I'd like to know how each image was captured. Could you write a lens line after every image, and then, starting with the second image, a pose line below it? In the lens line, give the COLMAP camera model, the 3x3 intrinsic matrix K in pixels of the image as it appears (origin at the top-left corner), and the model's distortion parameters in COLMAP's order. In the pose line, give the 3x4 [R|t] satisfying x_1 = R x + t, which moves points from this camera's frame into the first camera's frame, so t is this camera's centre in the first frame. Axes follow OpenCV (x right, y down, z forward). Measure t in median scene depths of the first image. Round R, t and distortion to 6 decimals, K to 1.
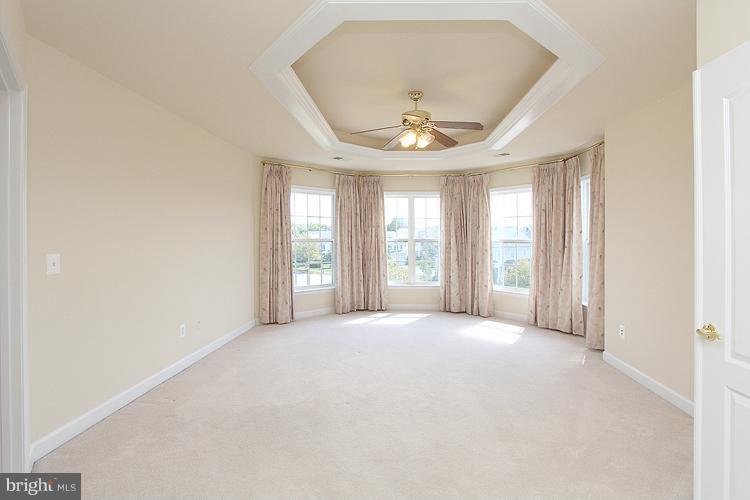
lens RADIAL K [[364.2, 0, 369.5], [0, 364.2, 245.6], [0, 0, 1]] dist [-0.018296, 0.000425]
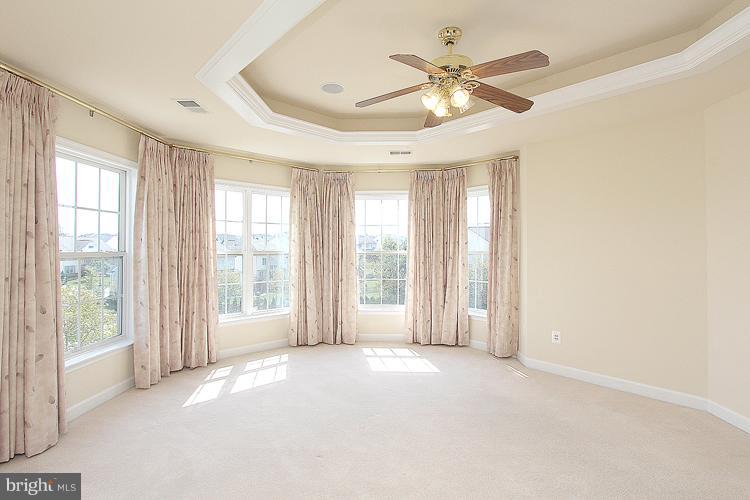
lens RADIAL K [[364.2, 0, 369.5], [0, 364.2, 245.6], [0, 0, 1]] dist [-0.018296, 0.000425]
pose [[0.679631, 0.000986, 0.733554, -0.262151], [0.019612, 0.999617, -0.019514, -0.011871], [-0.733292, 0.027649, 0.679351, 0.389404]]
